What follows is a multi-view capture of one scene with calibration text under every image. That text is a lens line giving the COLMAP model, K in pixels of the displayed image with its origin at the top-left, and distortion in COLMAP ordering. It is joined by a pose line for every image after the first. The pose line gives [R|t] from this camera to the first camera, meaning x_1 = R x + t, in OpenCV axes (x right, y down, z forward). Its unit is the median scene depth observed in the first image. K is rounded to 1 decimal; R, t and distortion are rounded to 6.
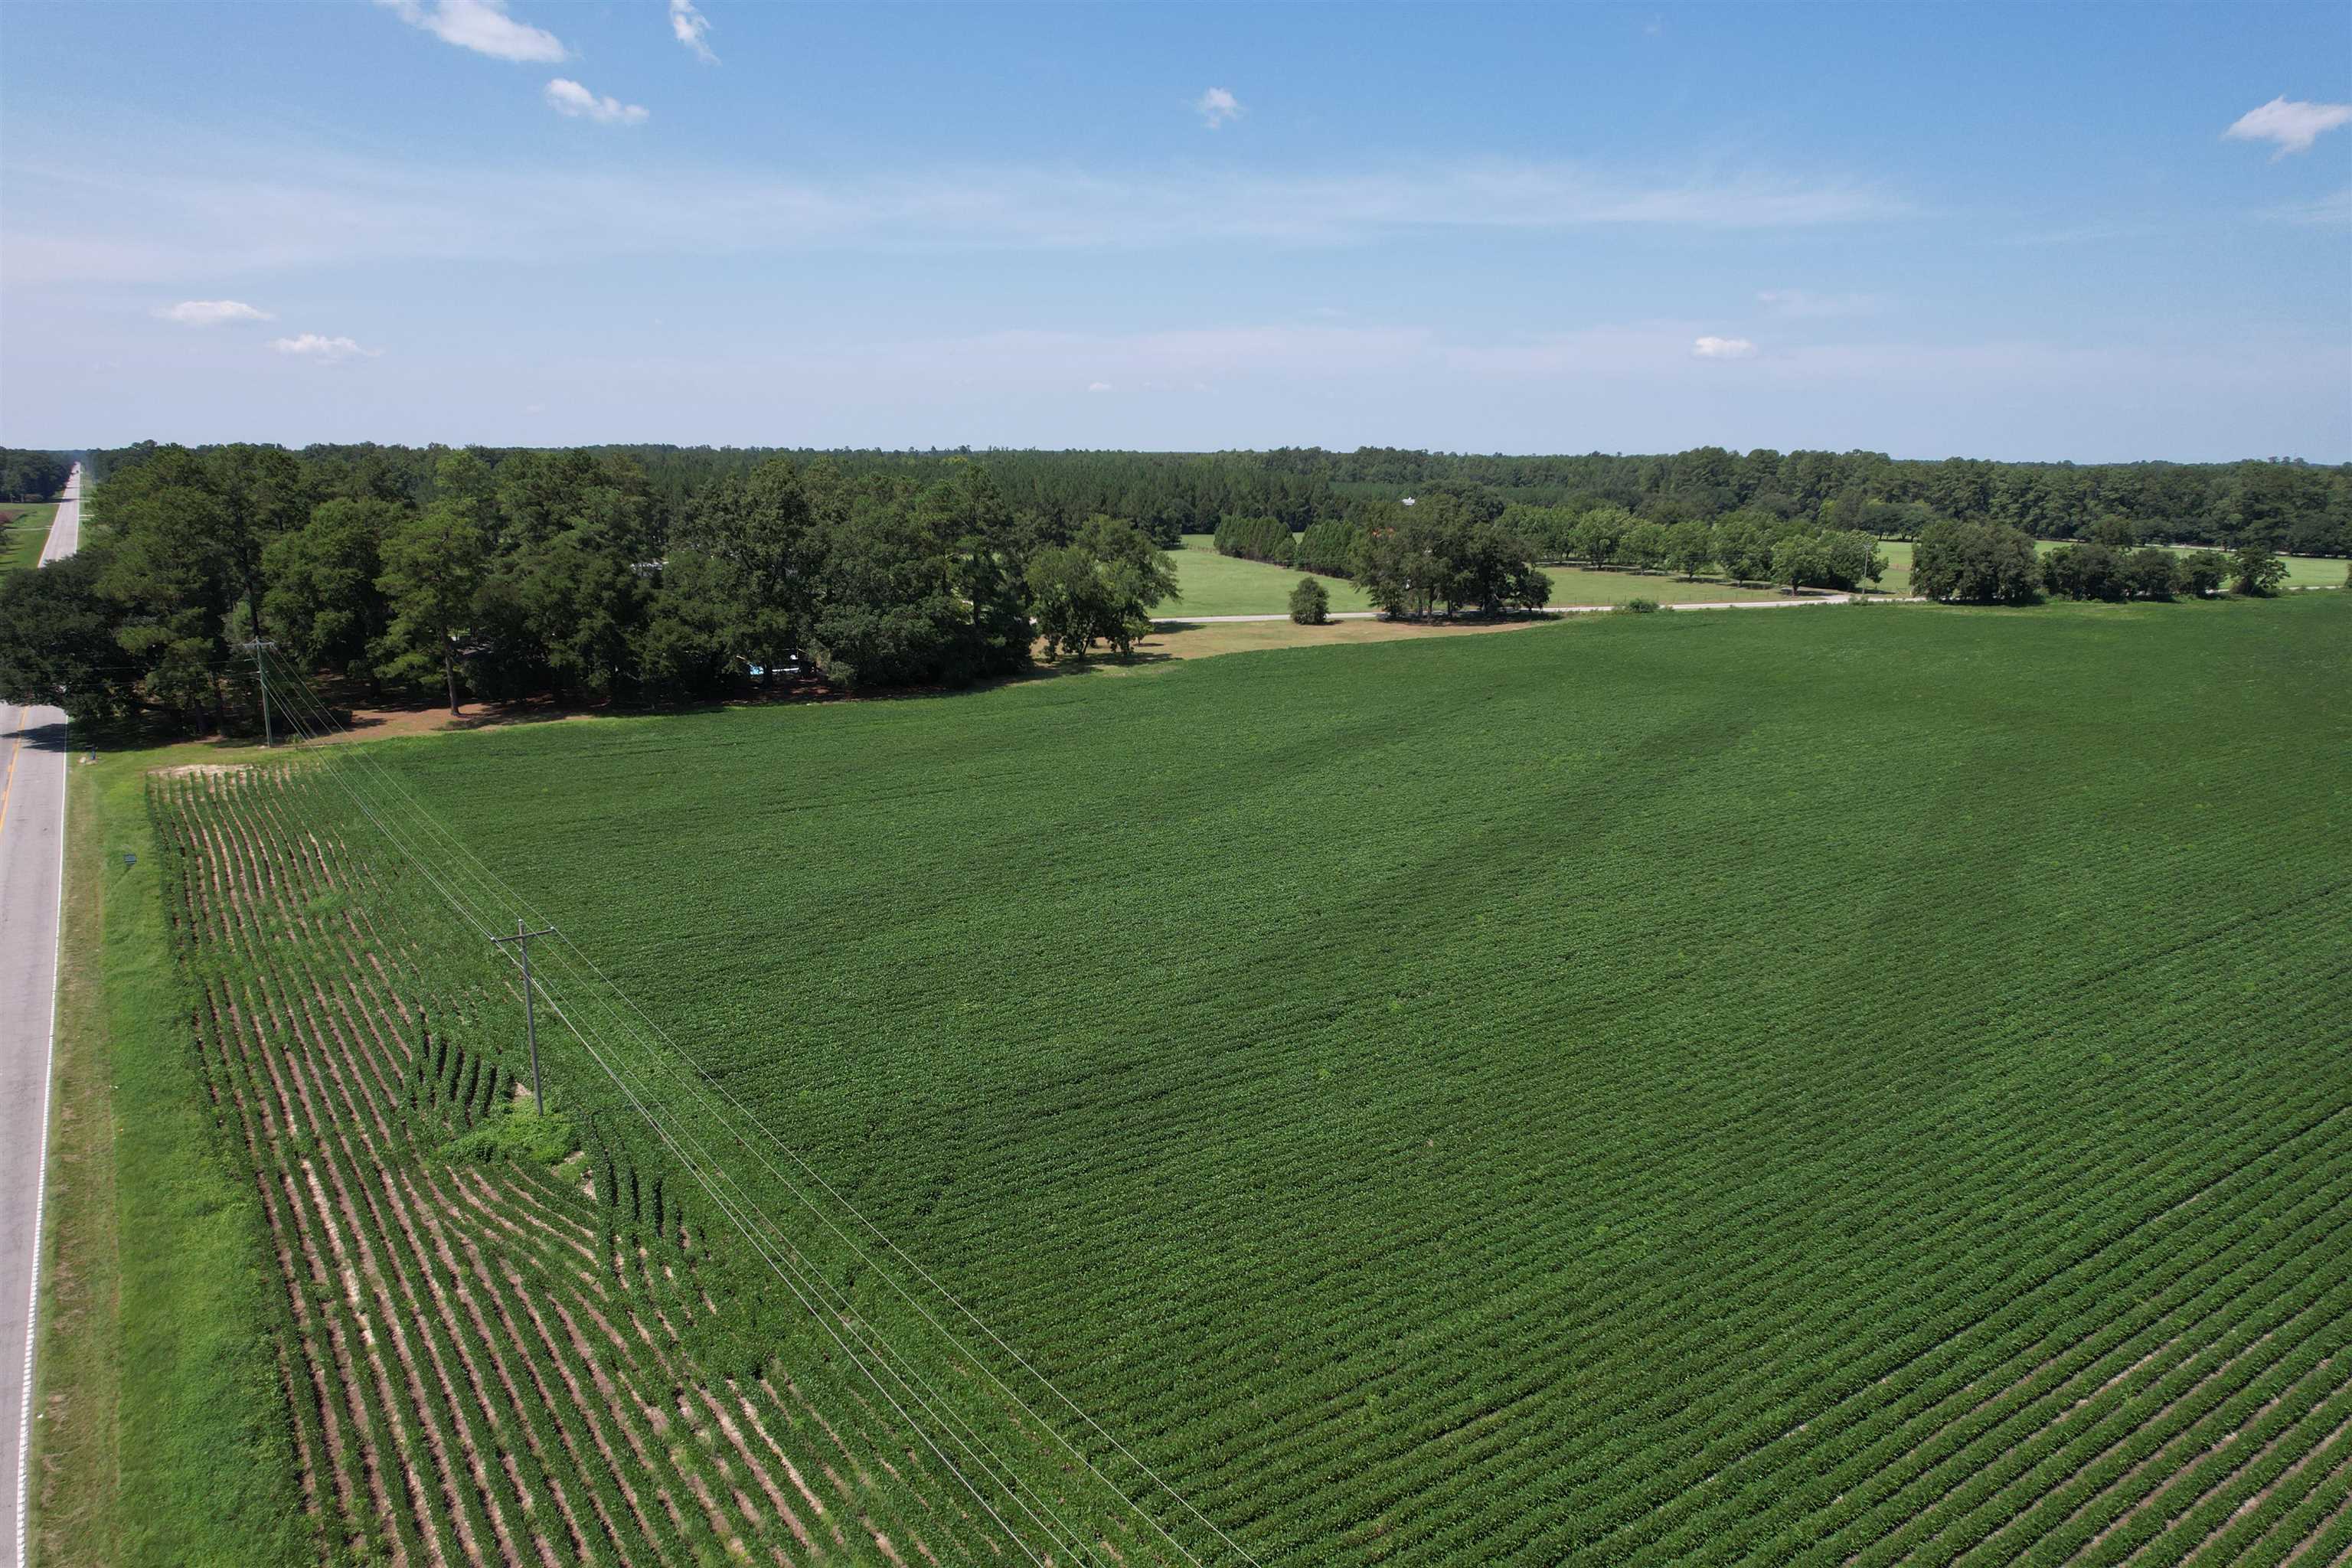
lens RADIAL K [[1491.1, 0, 1164.7], [0, 1491.1, 779.0], [0, 0, 1]] dist [-0.062022, 0.042167]
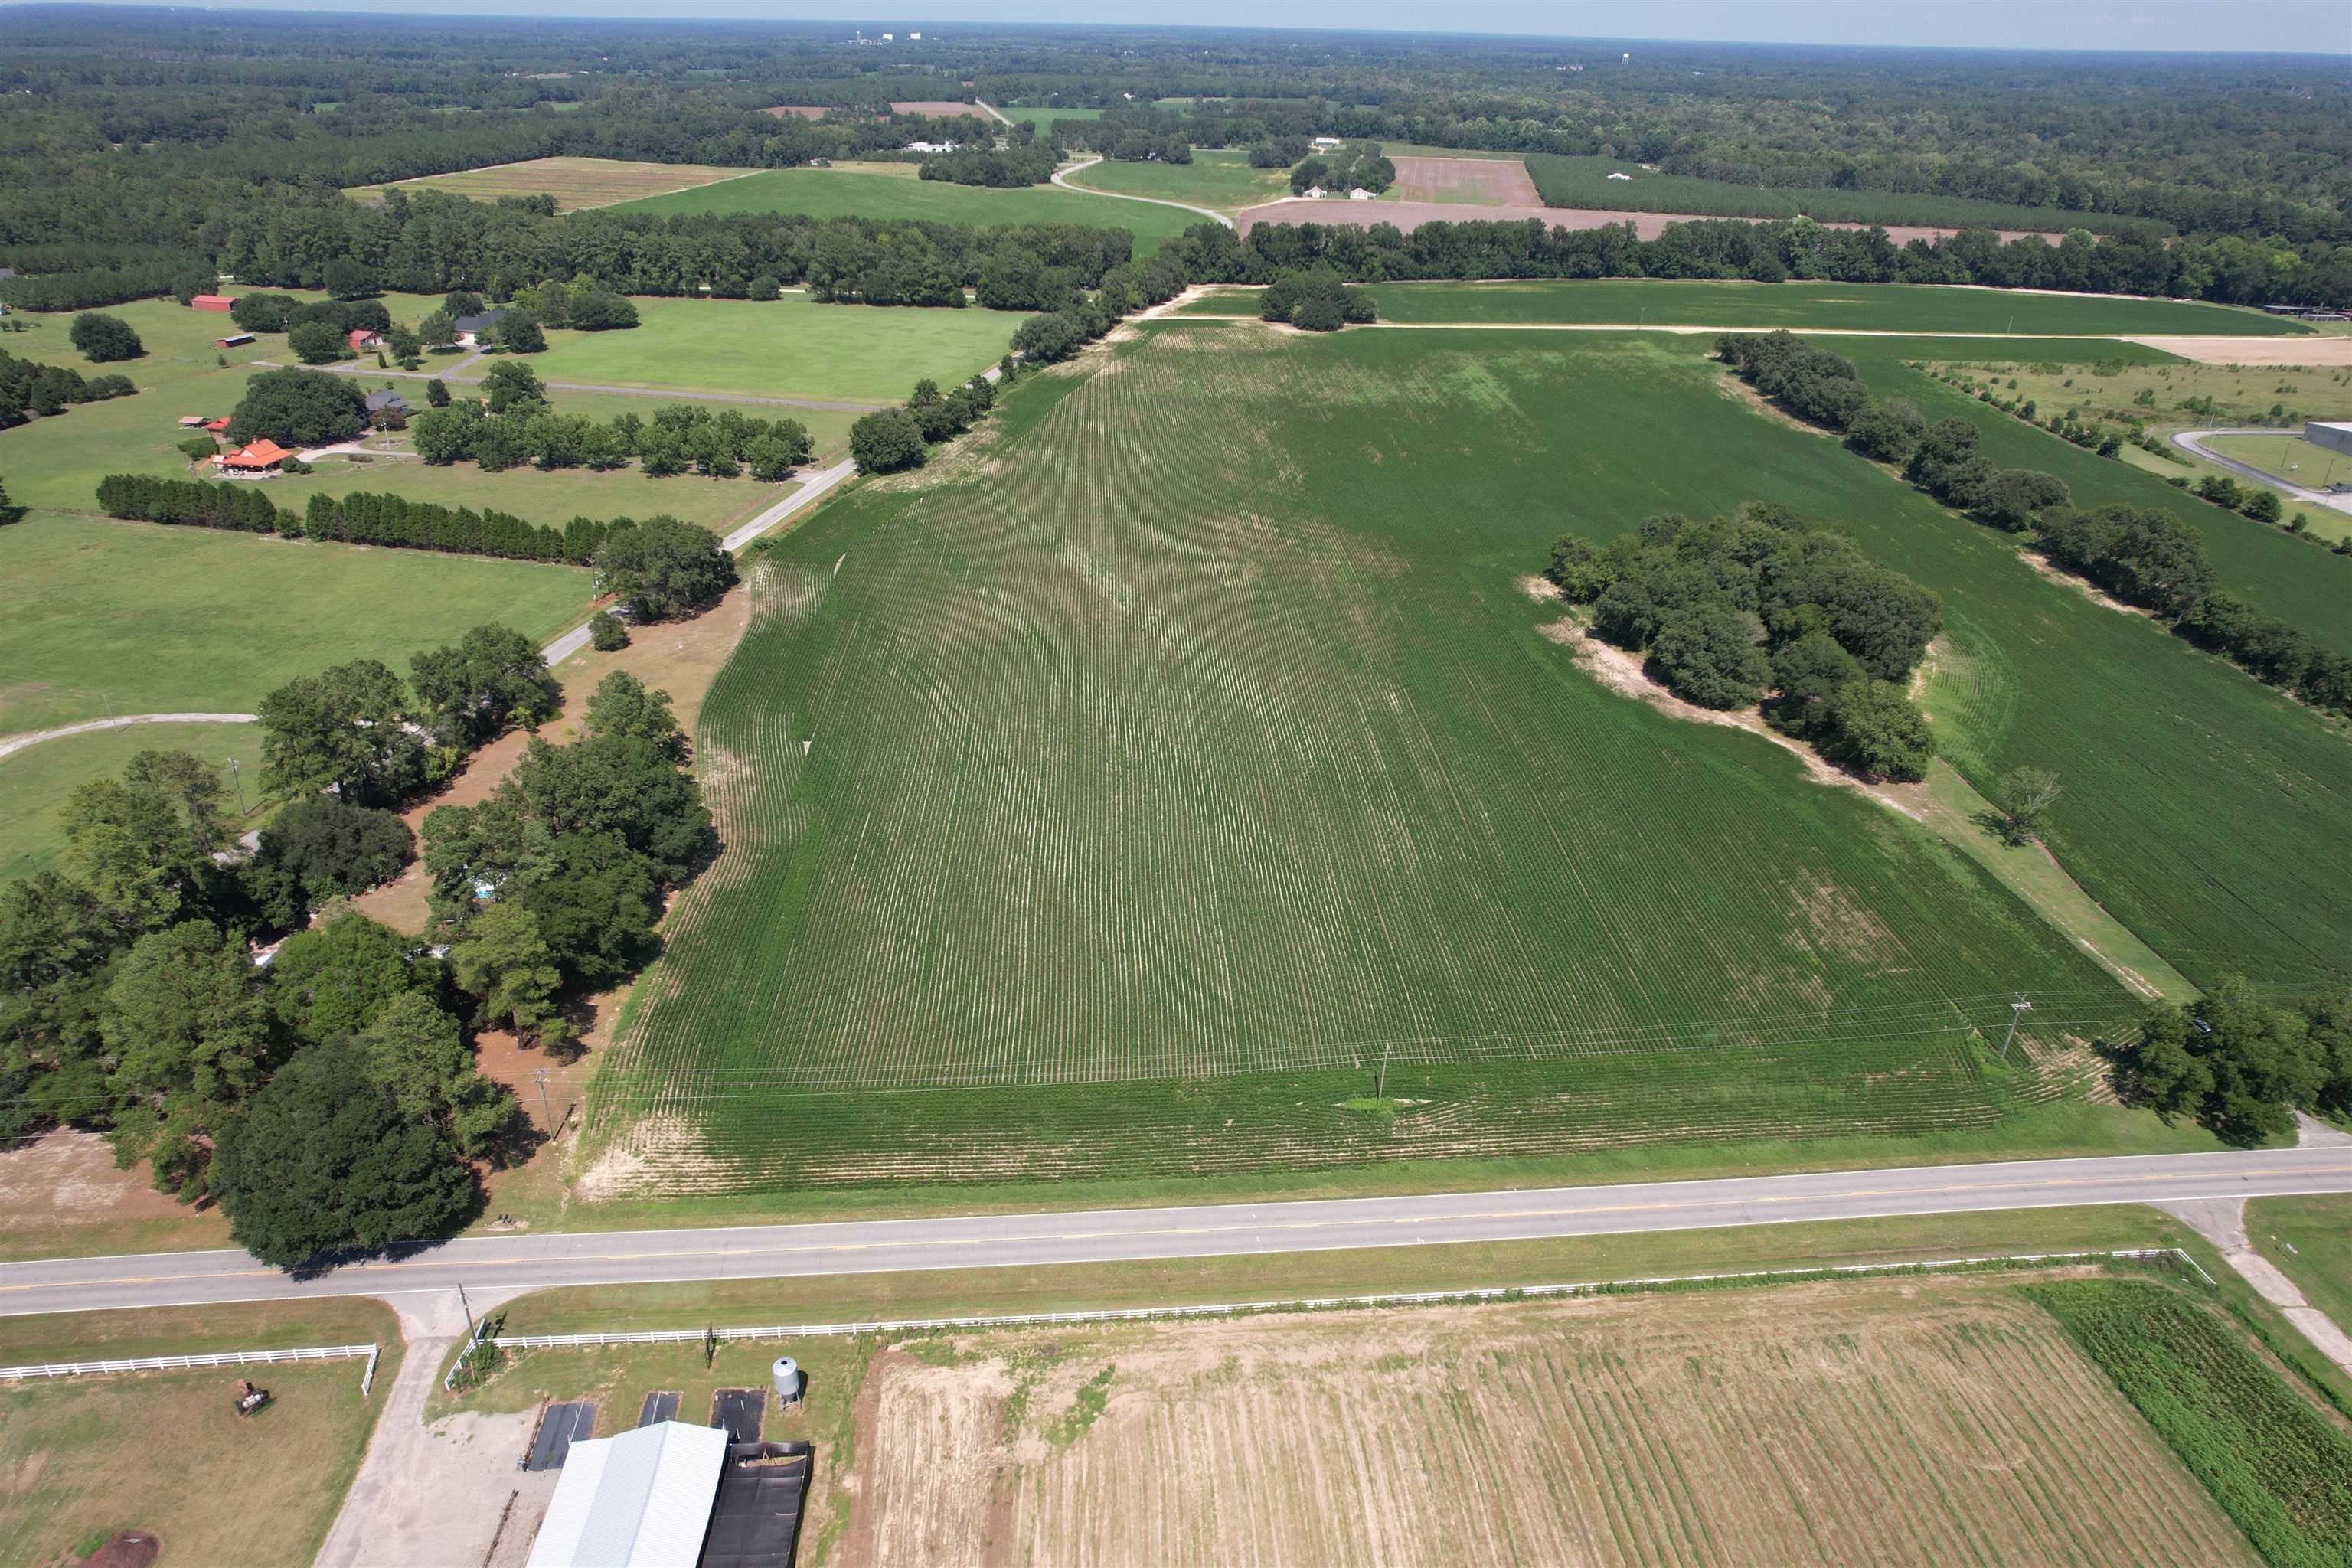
lens RADIAL K [[1491.1, 0, 1185.8], [0, 1491.1, 787.9], [0, 0, 1]] dist [-0.062022, 0.042167]
pose [[0.513329, -0.384419, 0.767278, -0.291123], [0.165366, 0.921616, 0.351111, -0.158878], [-0.842109, -0.053353, 0.536662, -0.020104]]
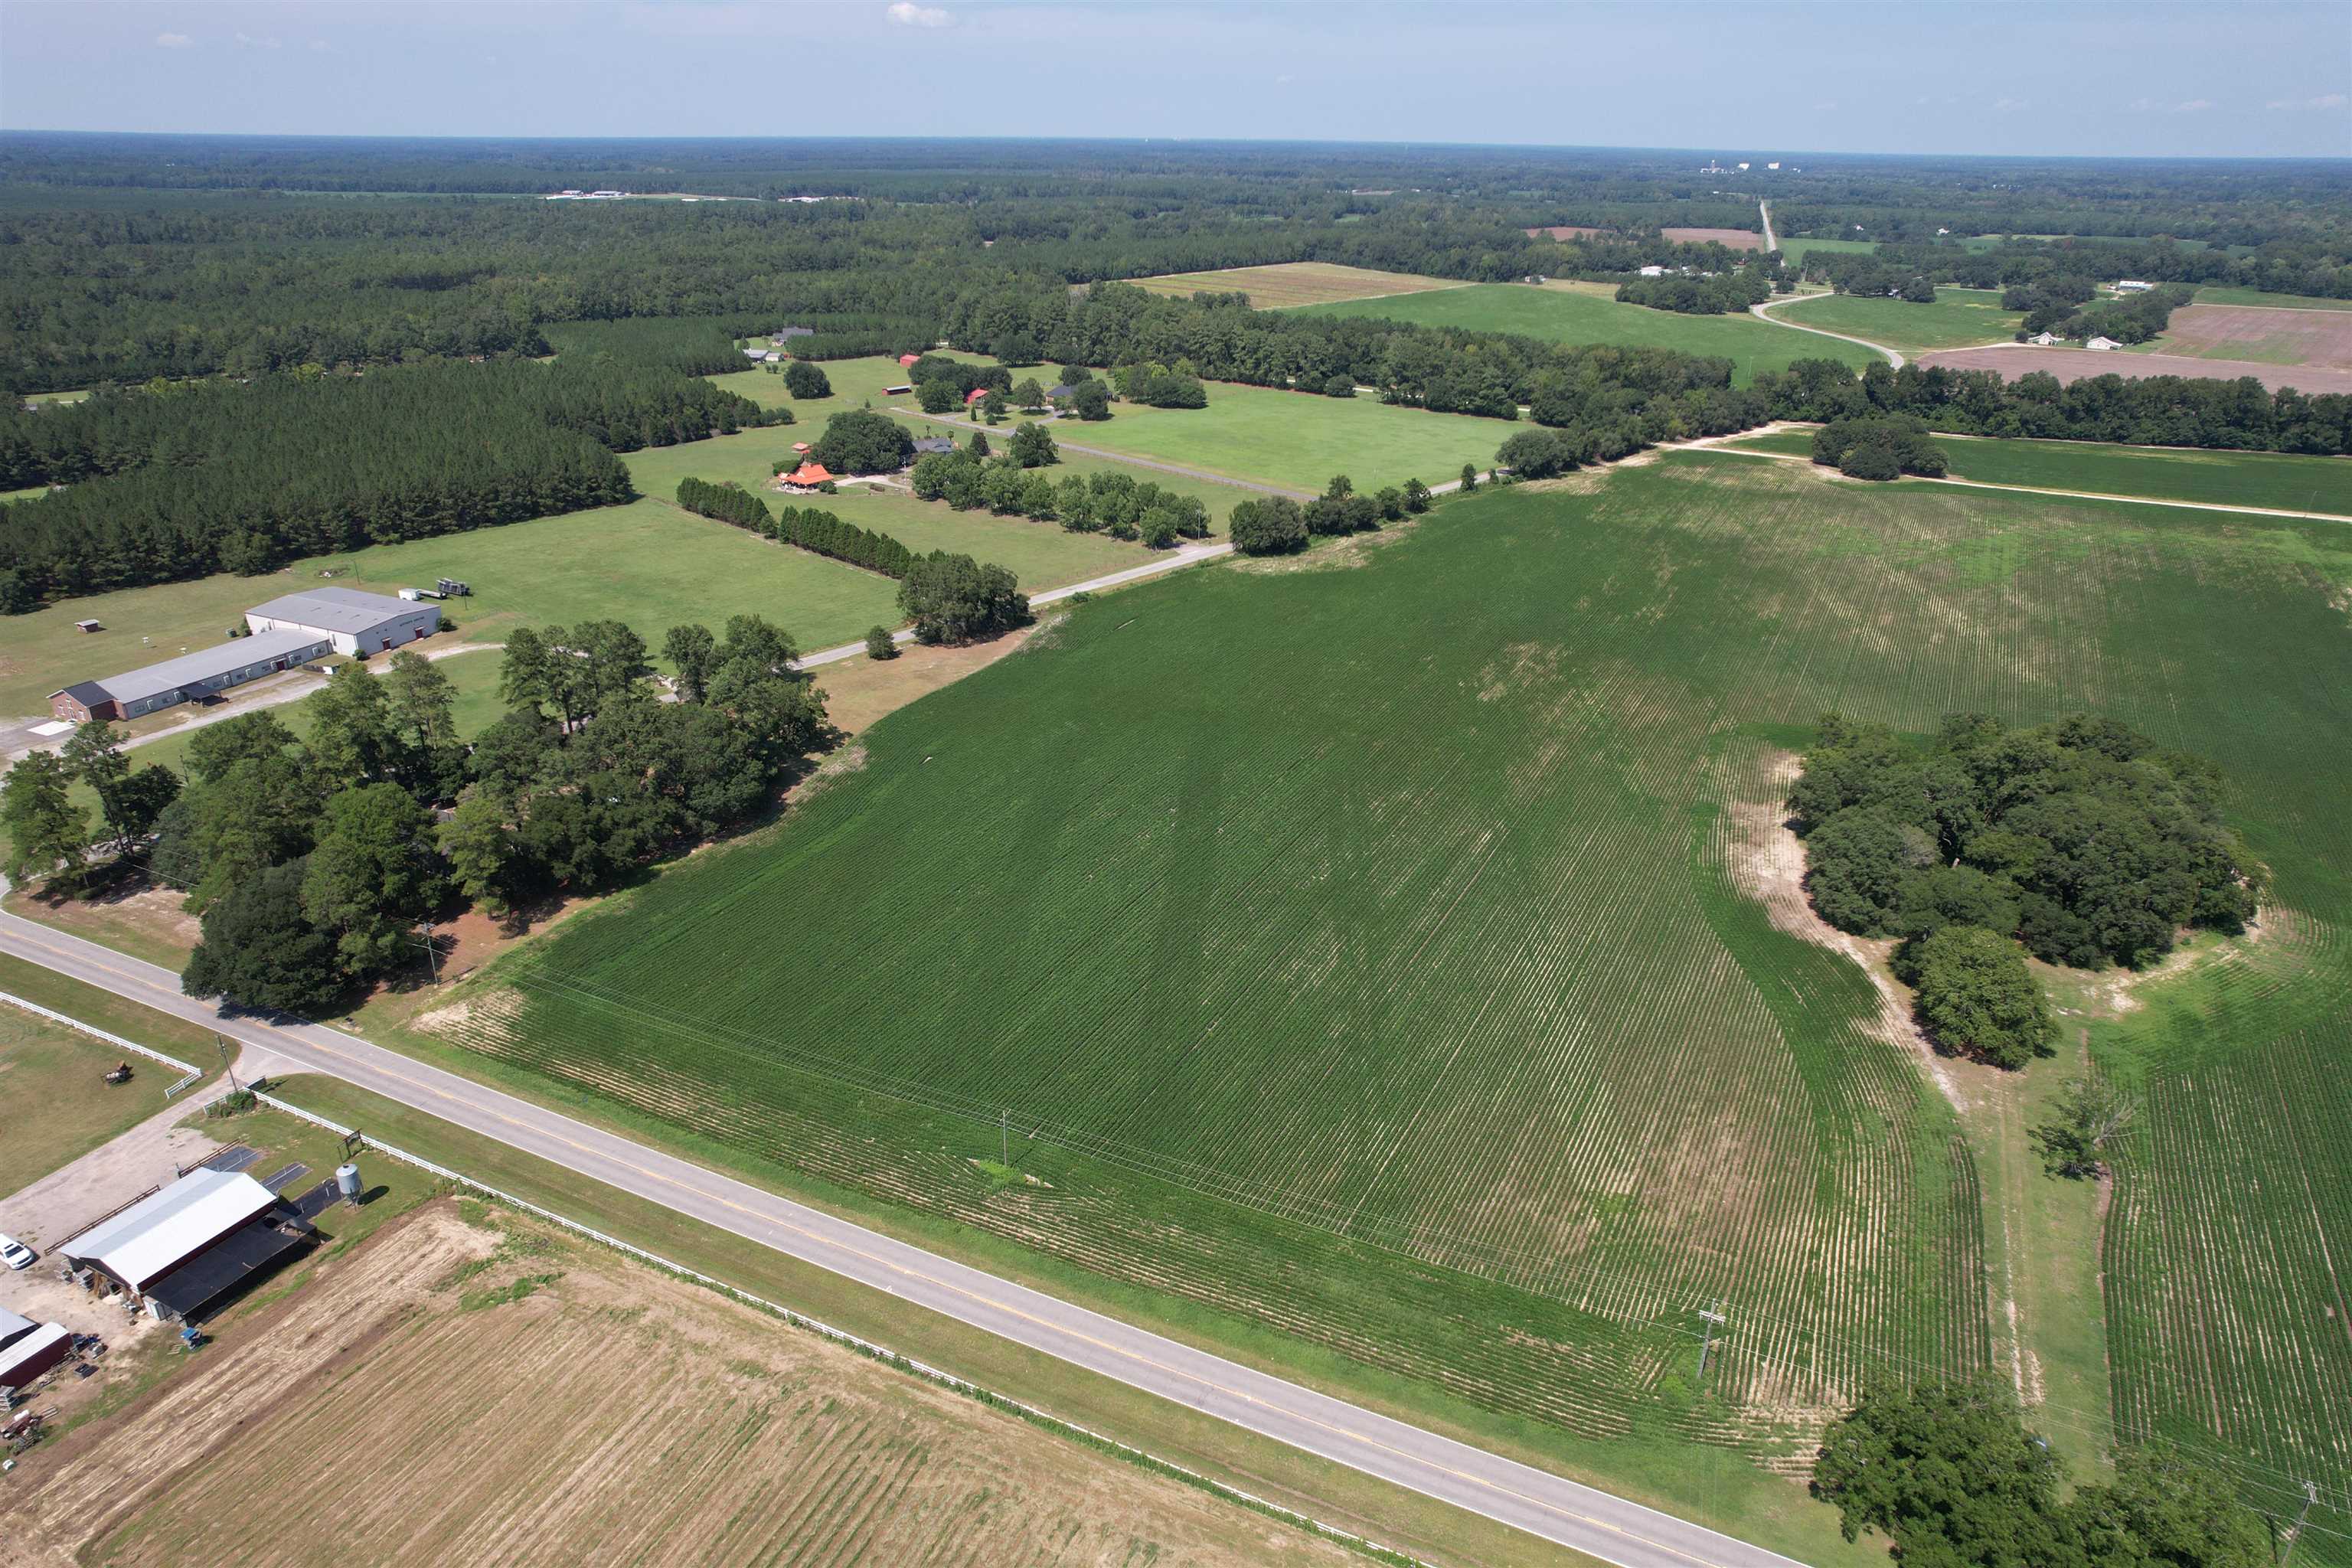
lens RADIAL K [[1491.1, 0, 1166.8], [0, 1491.1, 785.9], [0, 0, 1]] dist [-0.062022, 0.042167]
pose [[0.878249, -0.180331, 0.442899, -0.142915], [0.089120, 0.971668, 0.218904, -0.124478], [-0.469826, -0.152781, 0.869437, -0.174239]]
